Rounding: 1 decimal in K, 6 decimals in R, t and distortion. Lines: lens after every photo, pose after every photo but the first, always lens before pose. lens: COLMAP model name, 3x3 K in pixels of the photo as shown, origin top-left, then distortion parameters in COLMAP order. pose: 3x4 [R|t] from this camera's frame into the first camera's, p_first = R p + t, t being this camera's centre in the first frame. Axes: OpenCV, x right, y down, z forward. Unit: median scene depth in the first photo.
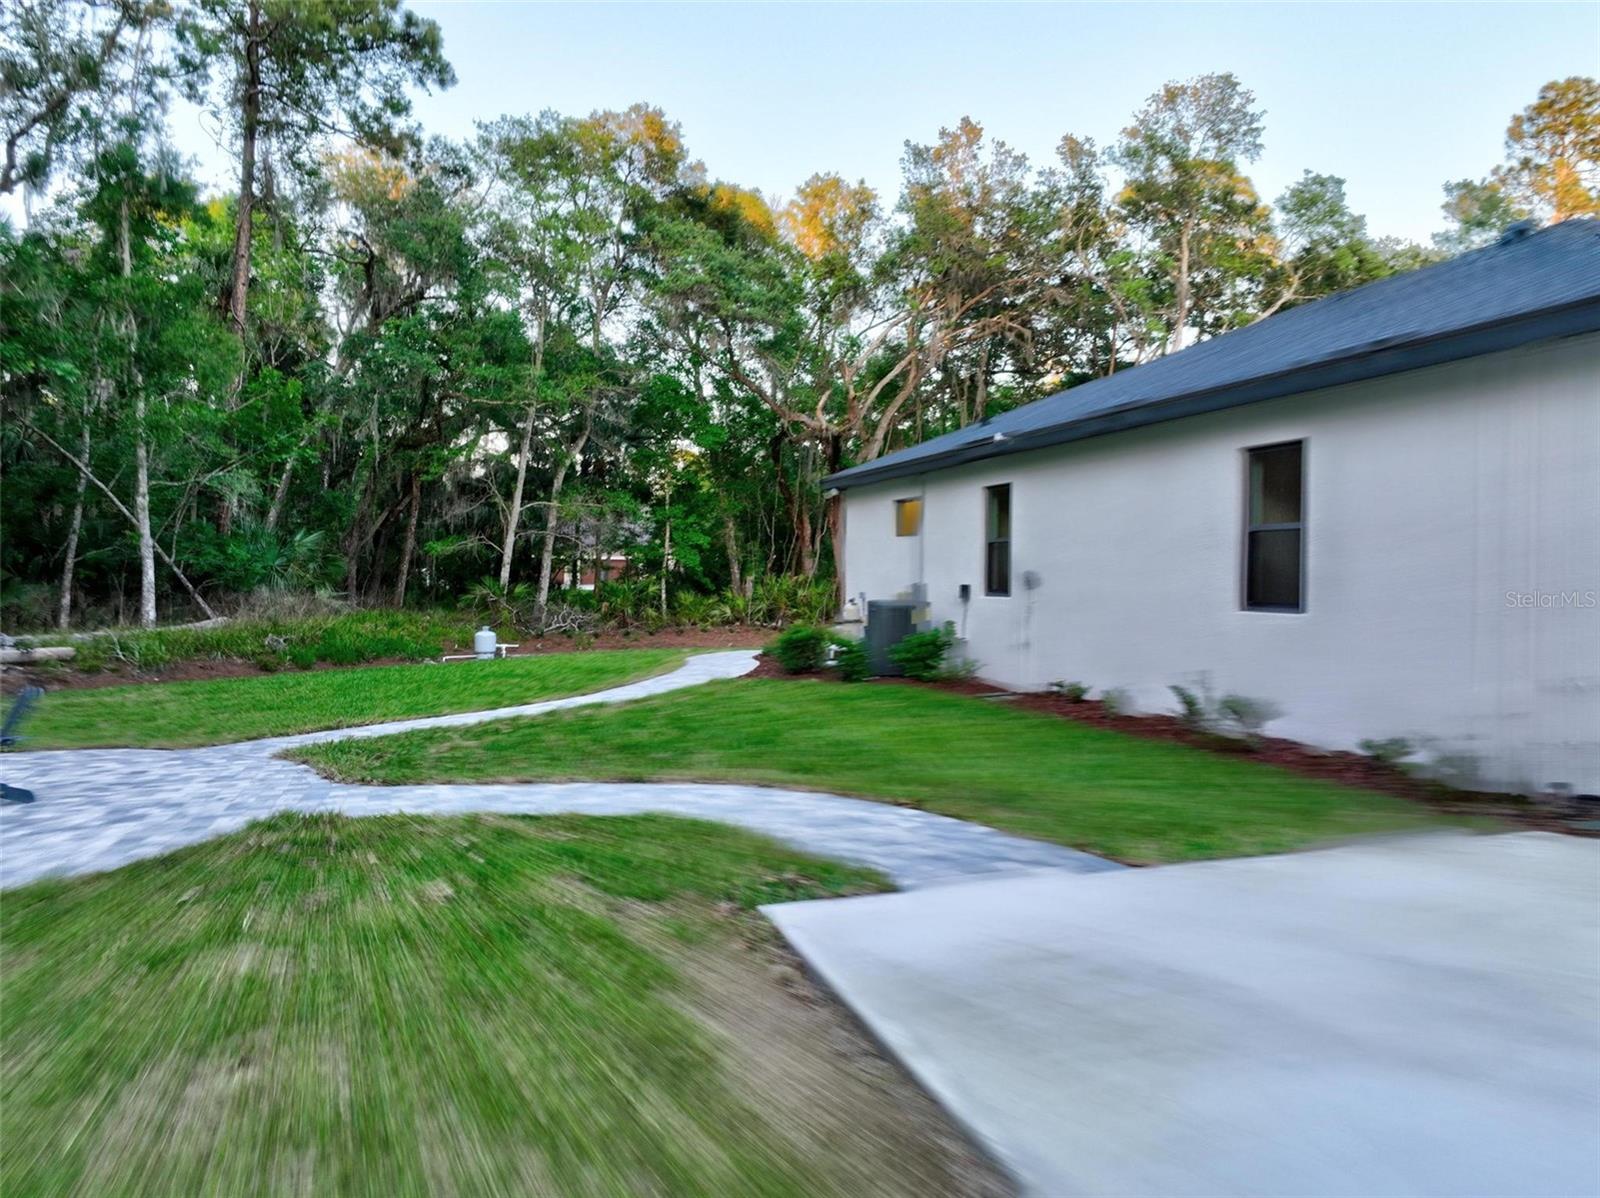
lens RADIAL K [[1132.5, 0, 800.0], [0, 1132.5, 599.0], [0, 0, 1]] dist [-0.012223, 0.033078]
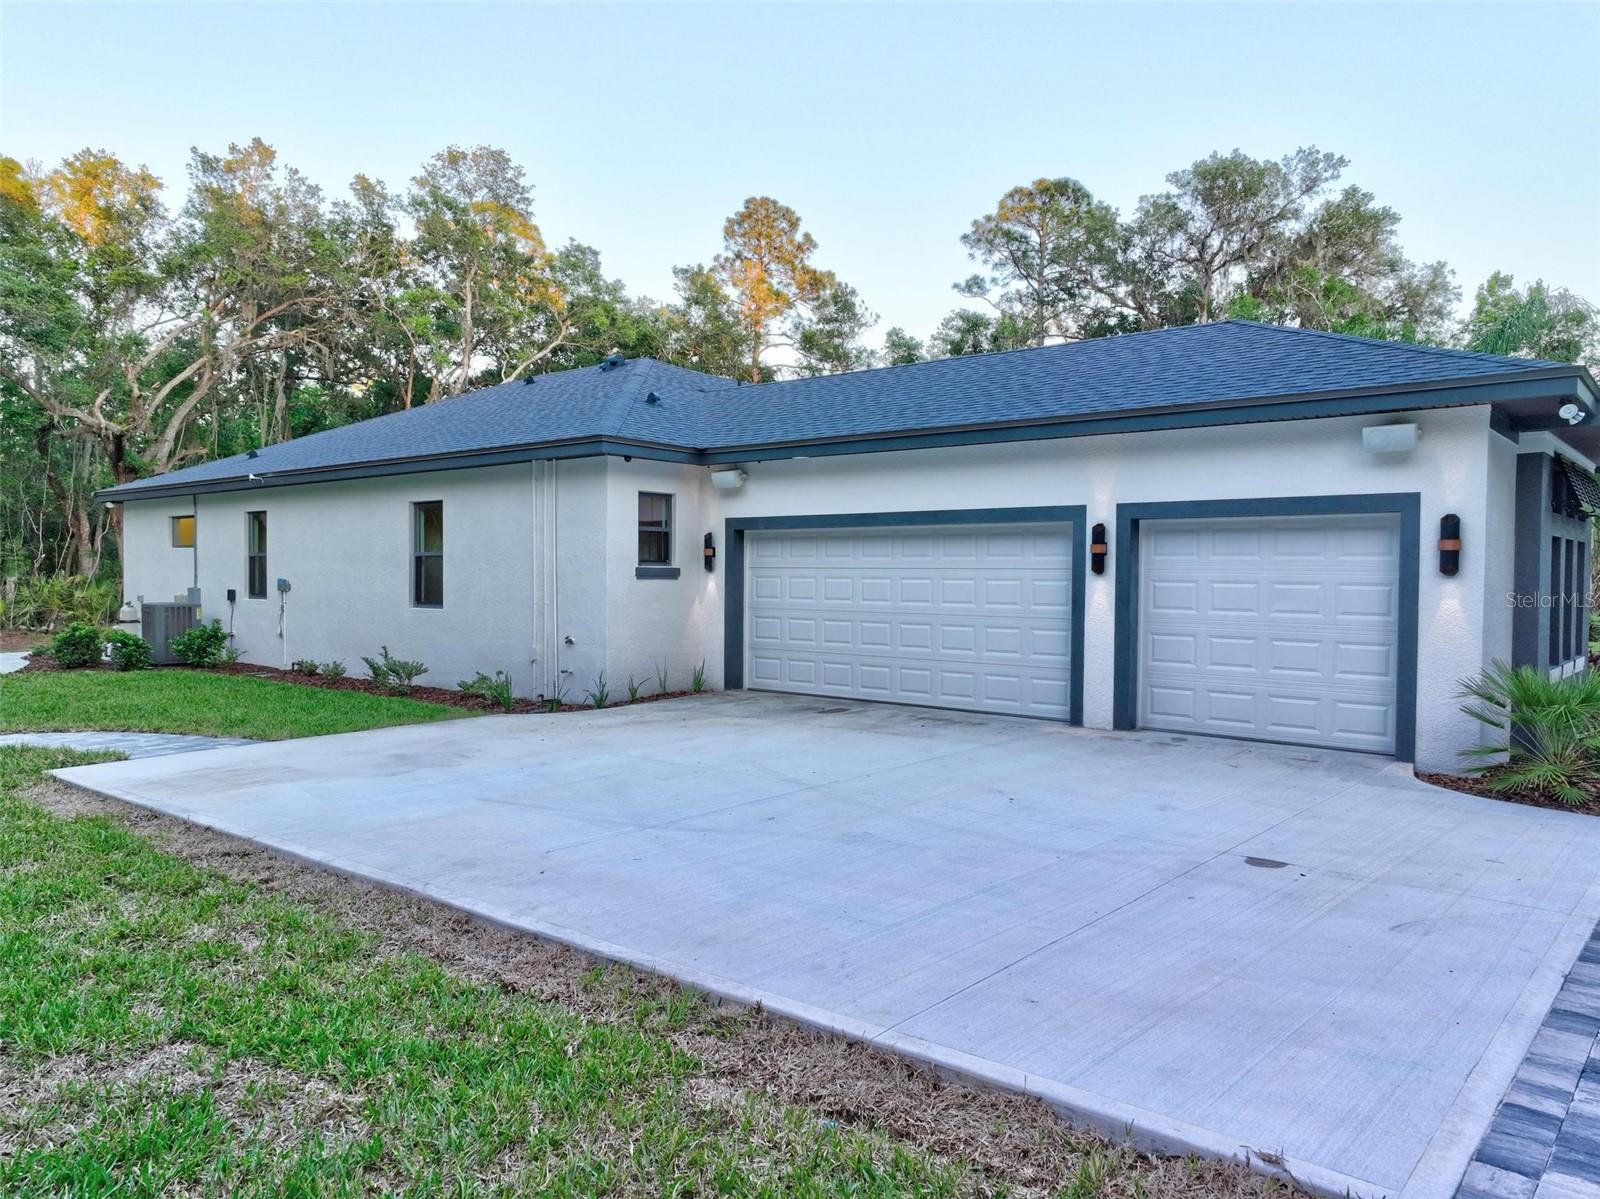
lens RADIAL K [[1132.5, 0, 800.0], [0, 1132.5, 599.5], [0, 0, 1]] dist [-0.012223, 0.033078]
pose [[0.842954, -0.014656, 0.537786, 0.000027], [0.012376, 0.999893, 0.007851, -0.001252], [-0.537844, 0.000038, 0.843045, -0.158598]]
